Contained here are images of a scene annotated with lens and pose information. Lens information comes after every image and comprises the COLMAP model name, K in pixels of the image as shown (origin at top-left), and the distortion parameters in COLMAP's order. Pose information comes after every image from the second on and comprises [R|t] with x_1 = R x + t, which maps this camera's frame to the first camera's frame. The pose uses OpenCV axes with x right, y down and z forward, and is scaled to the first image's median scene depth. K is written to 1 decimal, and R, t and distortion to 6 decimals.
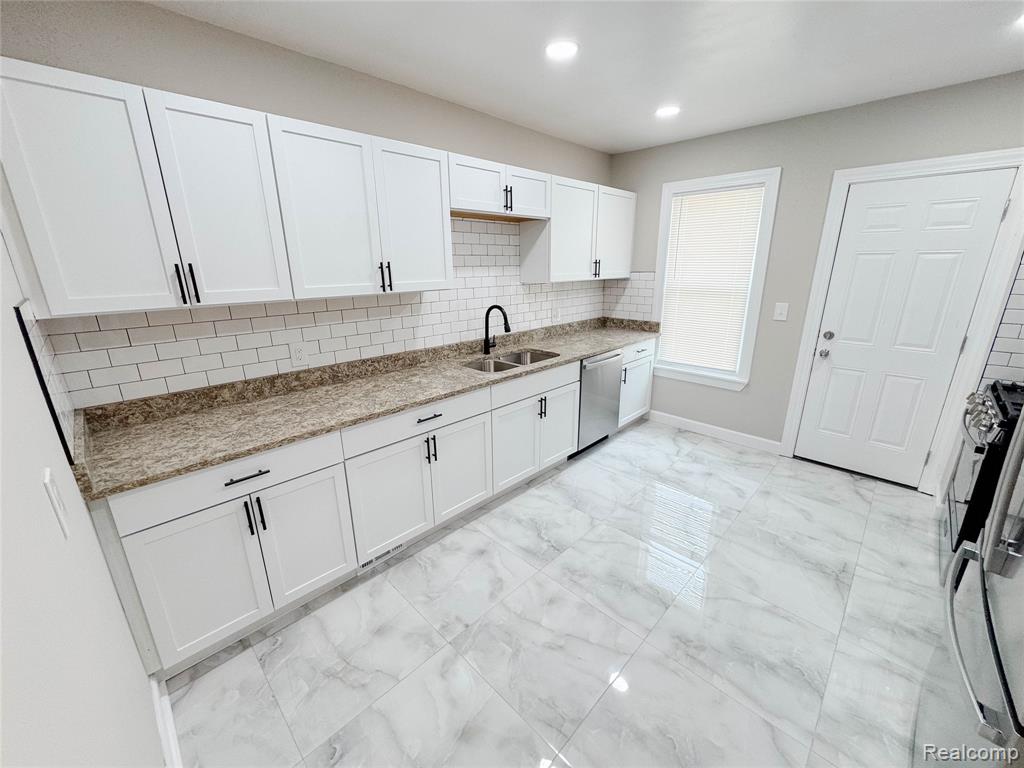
lens RADIAL K [[410.1, 0, 510.8], [0, 410.1, 385.6], [0, 0, 1]] dist [-0.003996, 0.000740]
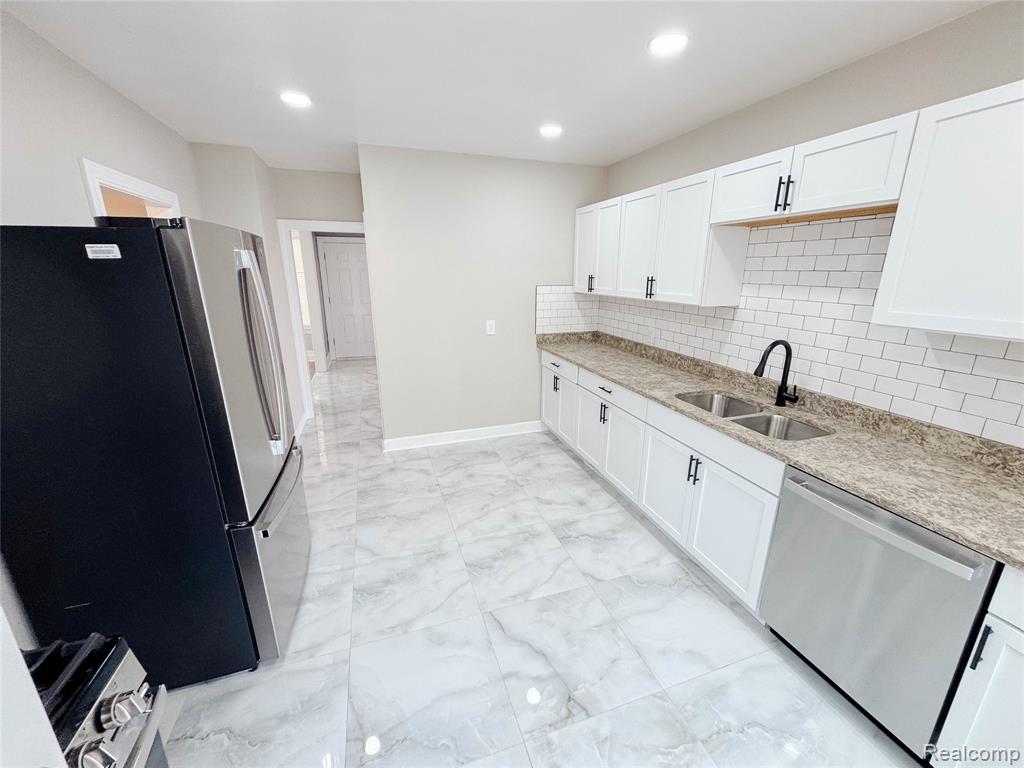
lens RADIAL K [[410.1, 0, 510.2], [0, 410.1, 383.1], [0, 0, 1]] dist [-0.003996, 0.000740]
pose [[-0.454899, 0.247271, -0.855526, 0.958031], [-0.254721, 0.884415, 0.391060, -0.341370], [0.853337, 0.395813, -0.339334, 1.024620]]
